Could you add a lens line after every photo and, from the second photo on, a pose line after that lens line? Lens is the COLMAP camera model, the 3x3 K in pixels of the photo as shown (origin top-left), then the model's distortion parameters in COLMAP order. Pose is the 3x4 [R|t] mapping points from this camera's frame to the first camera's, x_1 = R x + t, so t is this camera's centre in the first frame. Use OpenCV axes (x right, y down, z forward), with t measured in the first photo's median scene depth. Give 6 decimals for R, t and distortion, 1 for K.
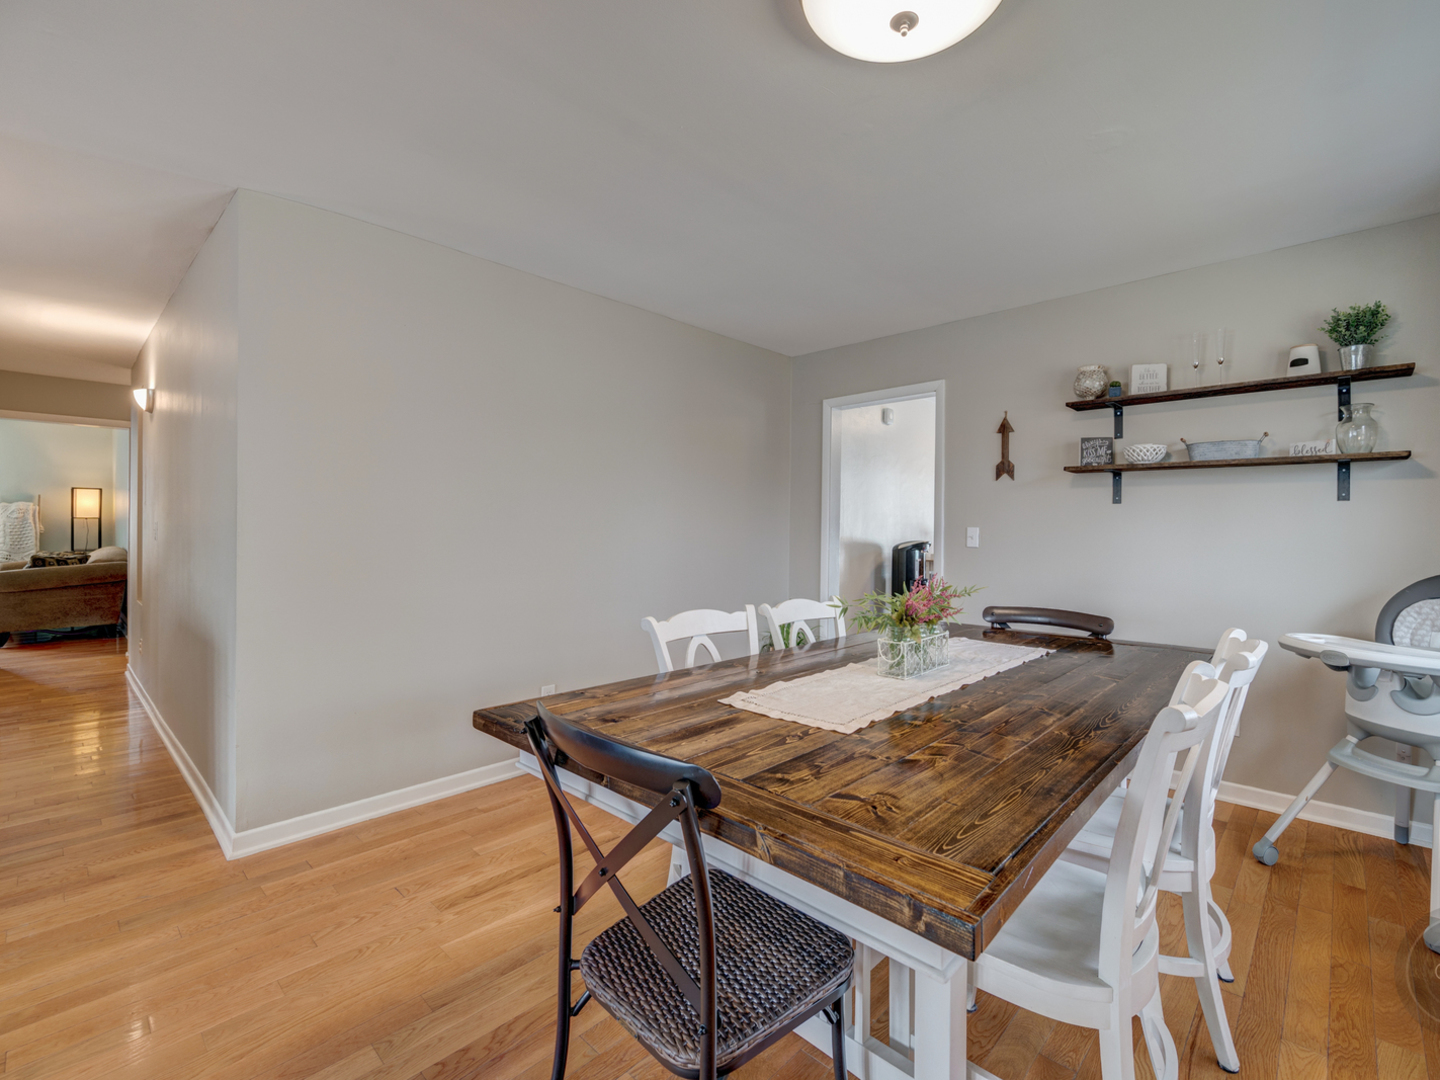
lens RADIAL K [[647.9, 0, 761.6], [0, 647.9, 526.3], [0, 0, 1]] dist [0.002028, -0.000300]
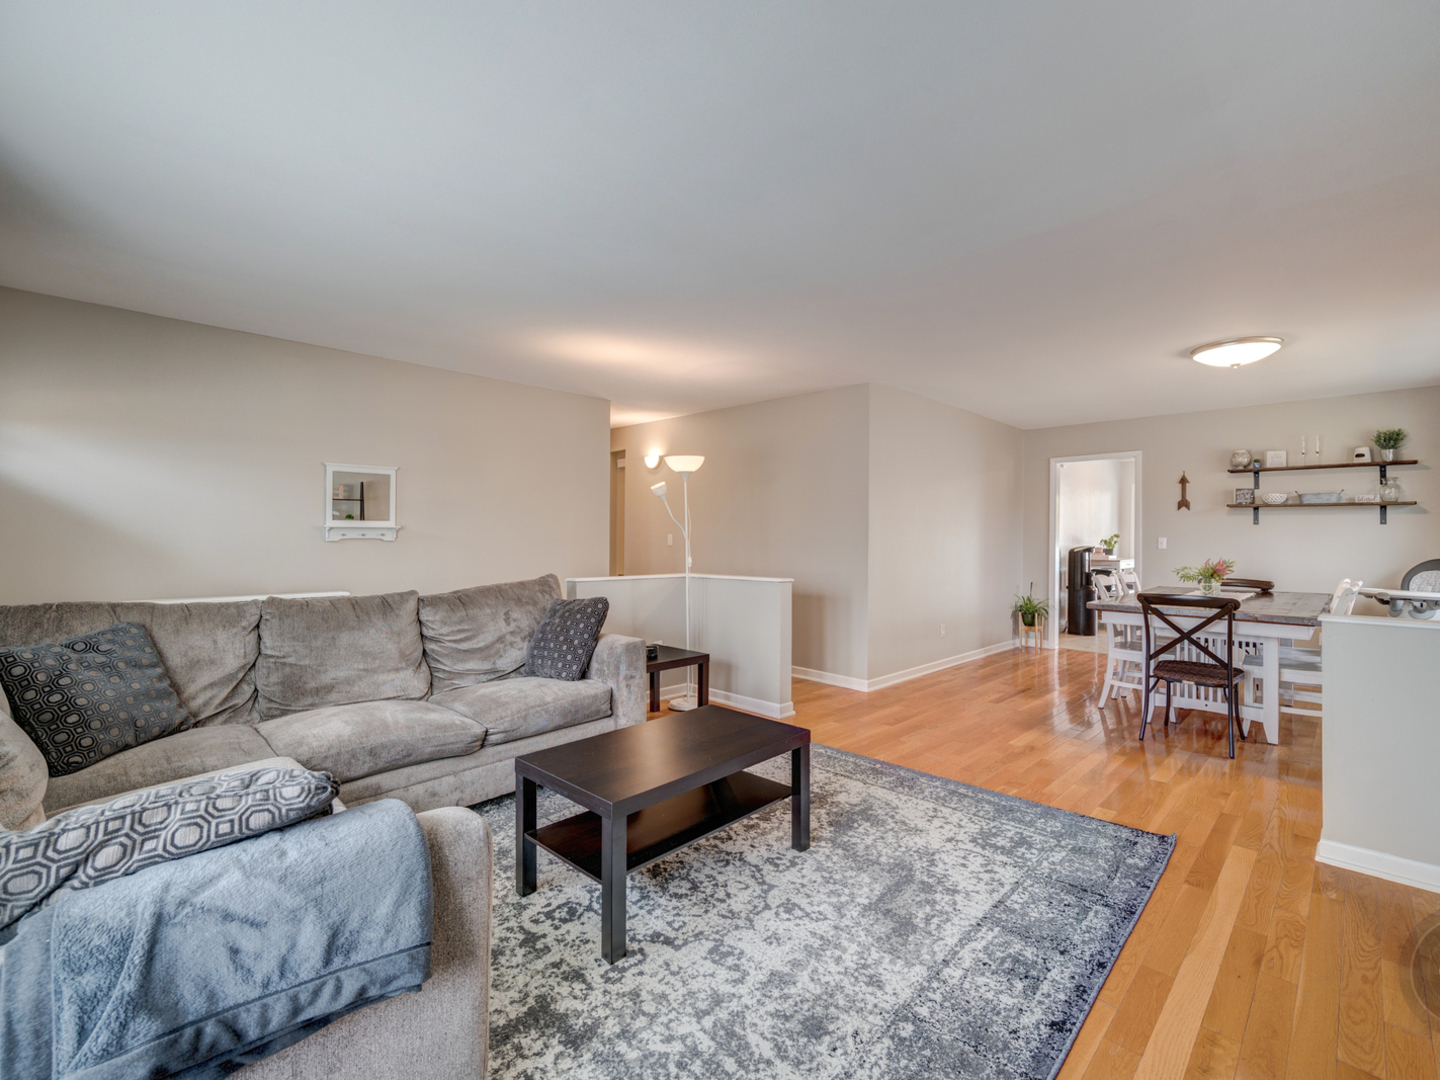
lens RADIAL K [[647.9, 0, 761.6], [0, 647.9, 526.3], [0, 0, 1]] dist [0.002028, -0.000300]
pose [[0.999972, 0.000062, -0.007496, -0.946337], [-0.000160, 0.999915, -0.013036, -0.006679], [0.007495, 0.013037, 0.999887, -0.956345]]
